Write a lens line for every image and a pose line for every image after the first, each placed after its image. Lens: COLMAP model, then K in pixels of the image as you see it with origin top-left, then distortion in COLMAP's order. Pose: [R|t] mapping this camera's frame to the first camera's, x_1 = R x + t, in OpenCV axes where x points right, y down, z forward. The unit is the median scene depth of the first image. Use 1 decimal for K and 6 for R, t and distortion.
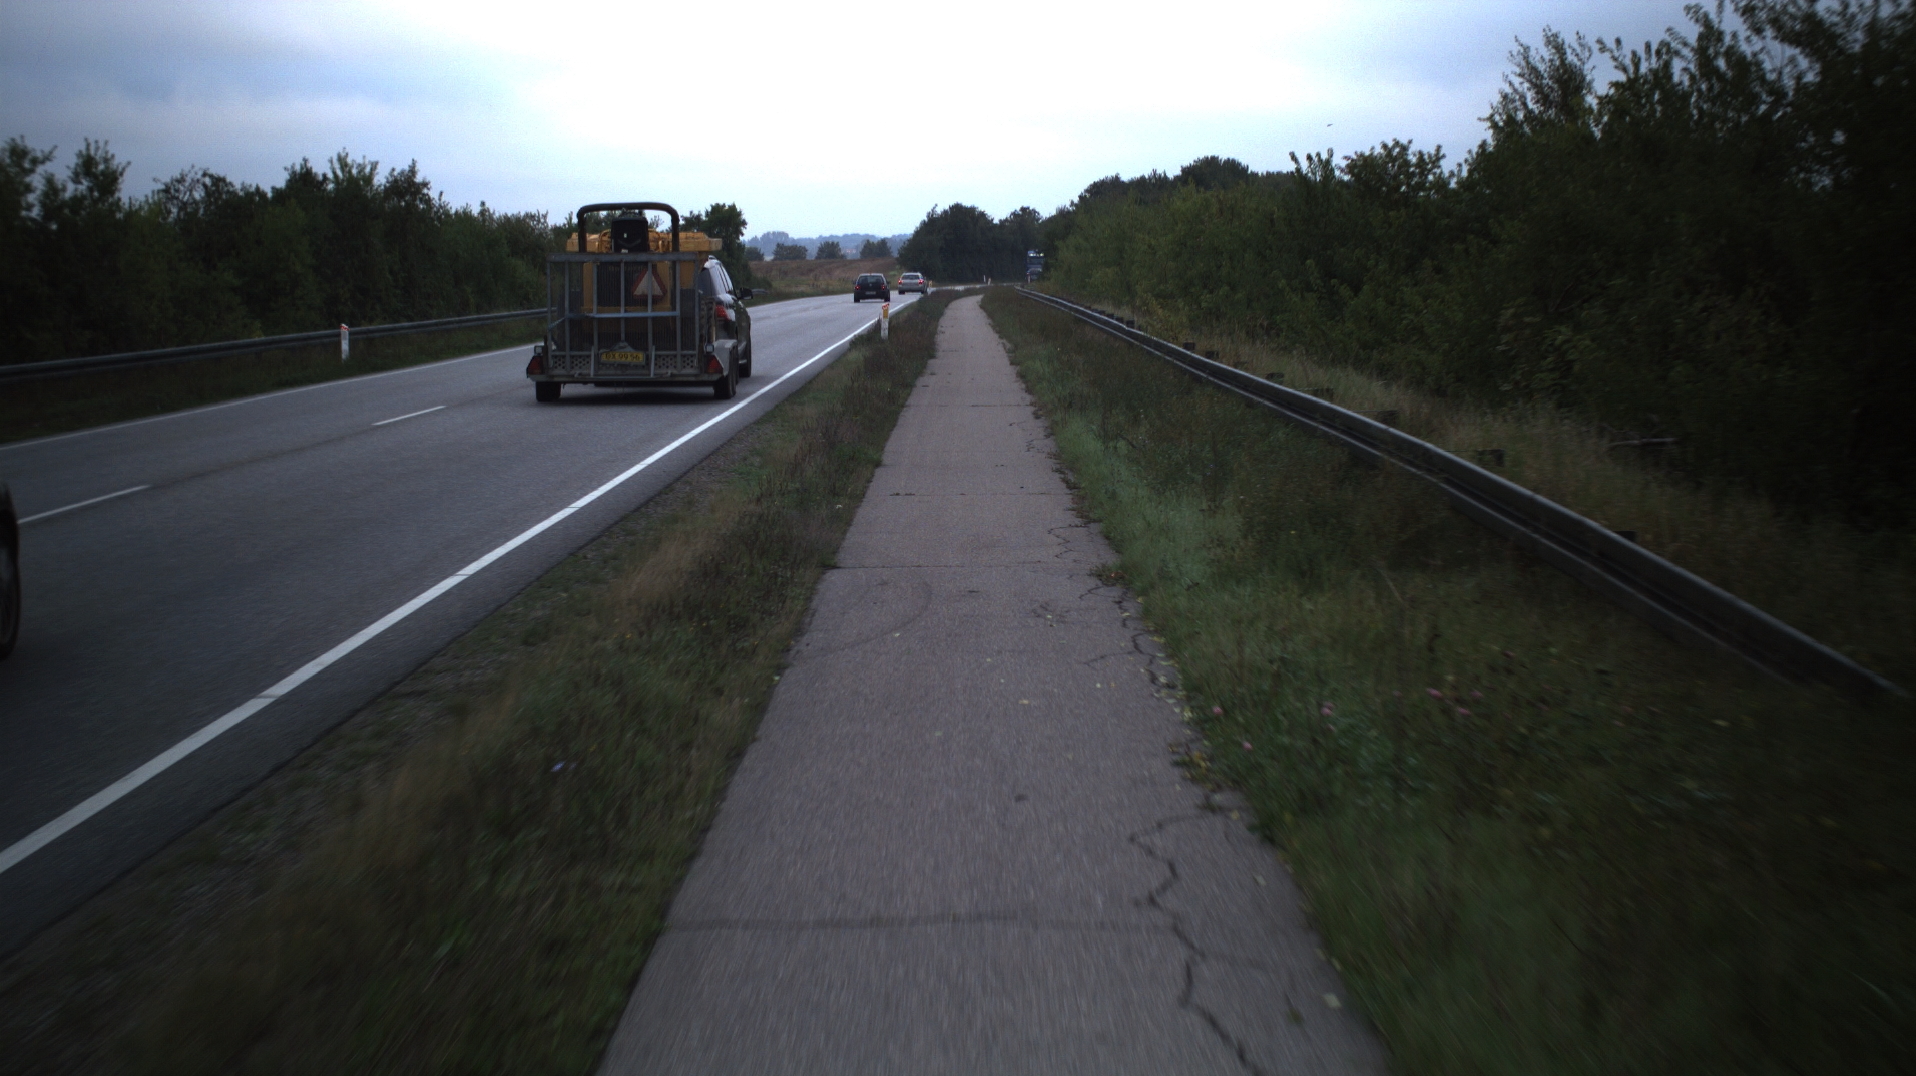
lens RADIAL K [[1277.6, 0, 964.2], [0, 1277.6, 537.7], [0, 0, 1]] dist [-0.060538, 0.007498]
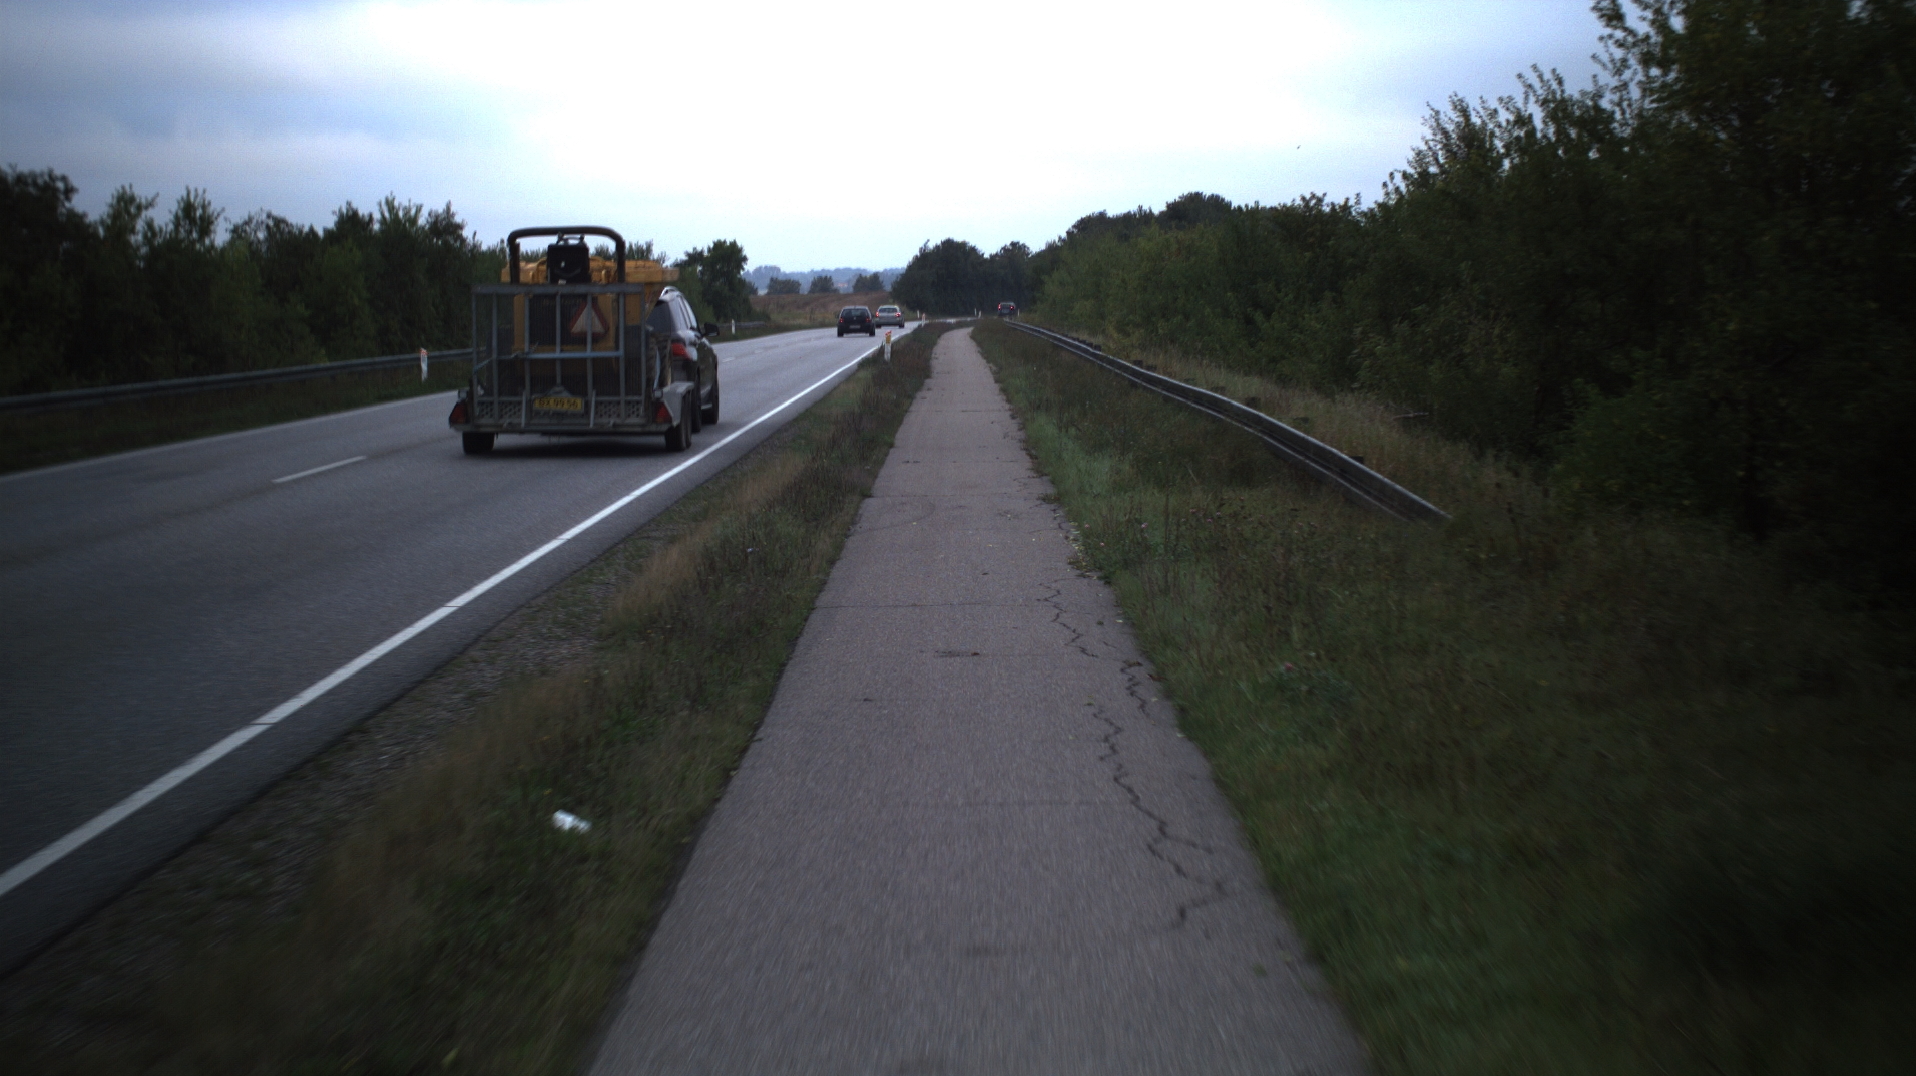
lens RADIAL K [[1503.6, 0, 957.6], [0, 1503.6, 524.1], [0, 0, 1]] dist [-0.055472, -0.016619]
pose [[0.999996, -0.002673, 0.000986, 0.000065], [0.002728, 0.998118, -0.061255, 0.059690], [-0.000820, 0.061257, 0.998122, -0.281086]]
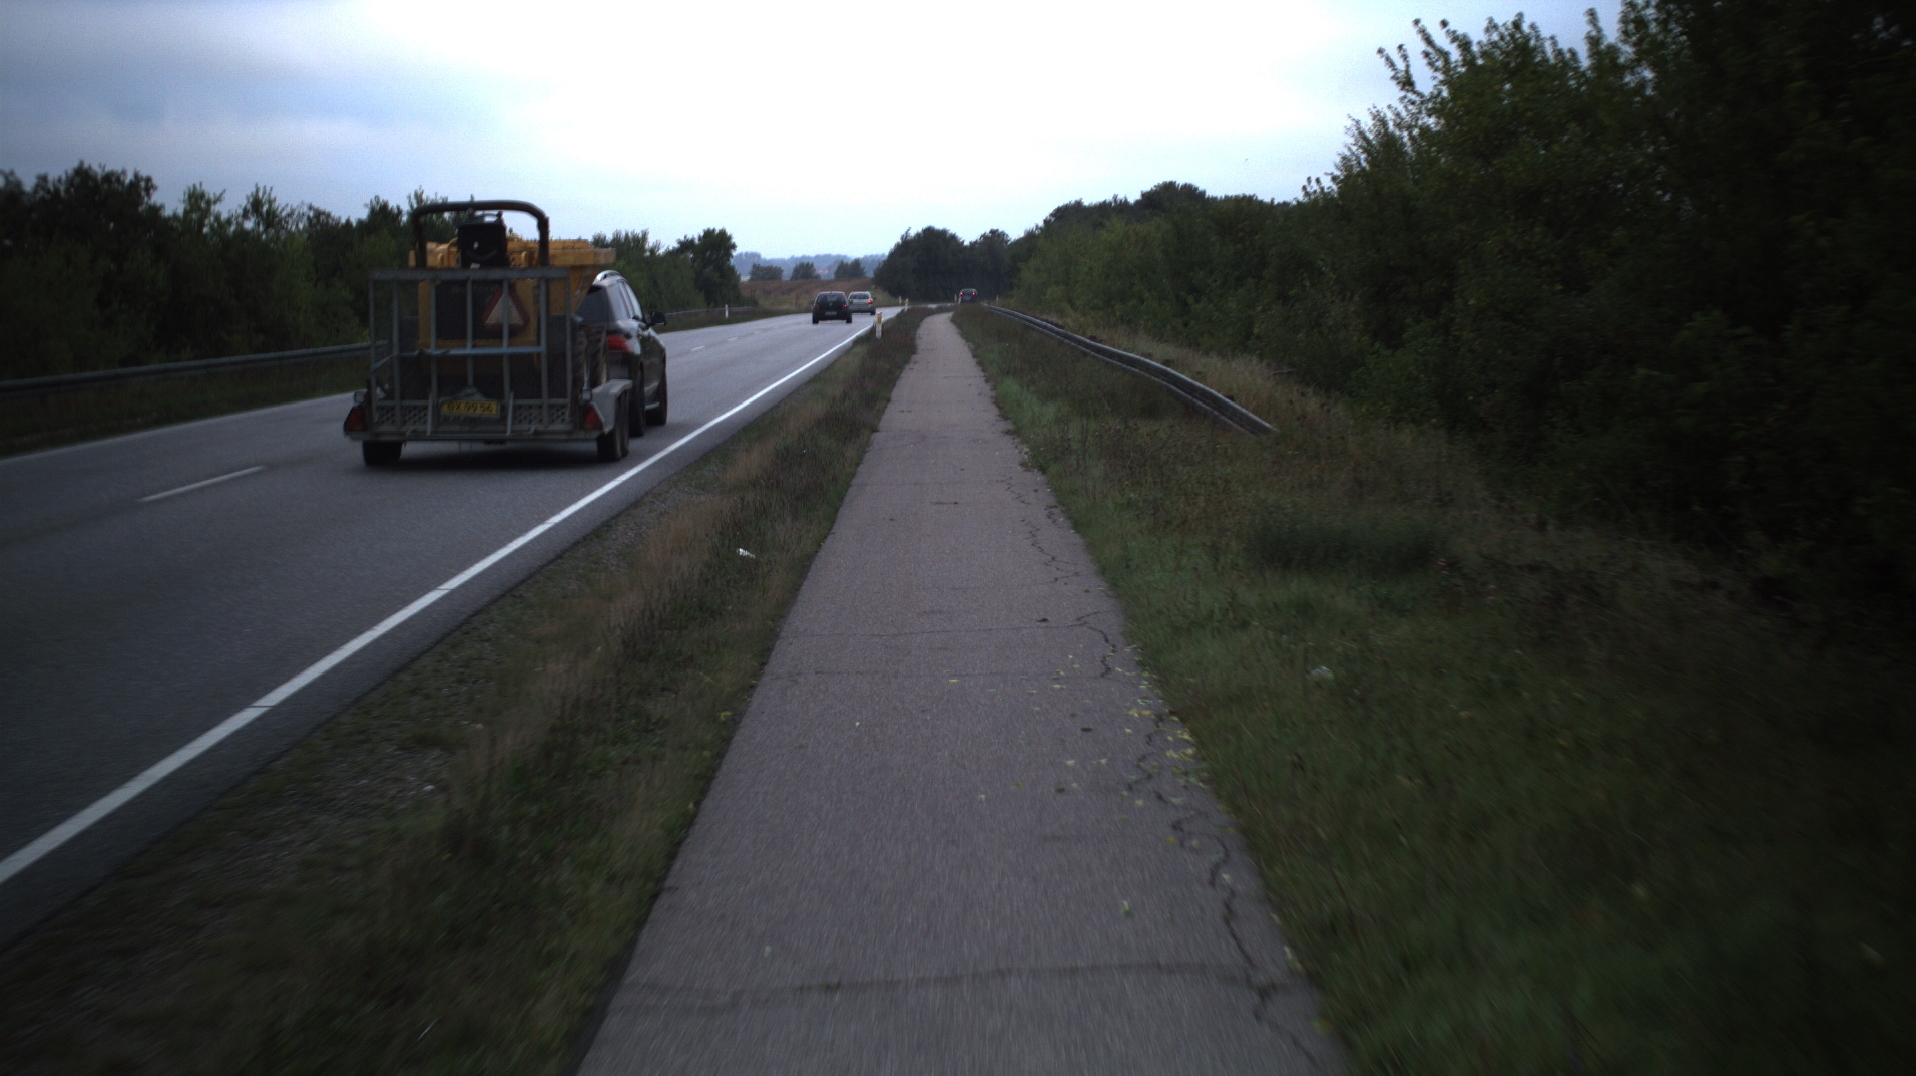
lens RADIAL K [[1769.5, 0, 965.6], [0, 1769.5, 547.6], [0, 0, 1]] dist [-0.085847, 0.000000]
pose [[0.999829, -0.004250, 0.018009, -0.004465], [0.005373, 0.998012, -0.062796, 0.138253], [-0.017707, 0.062882, 0.997864, -0.644605]]
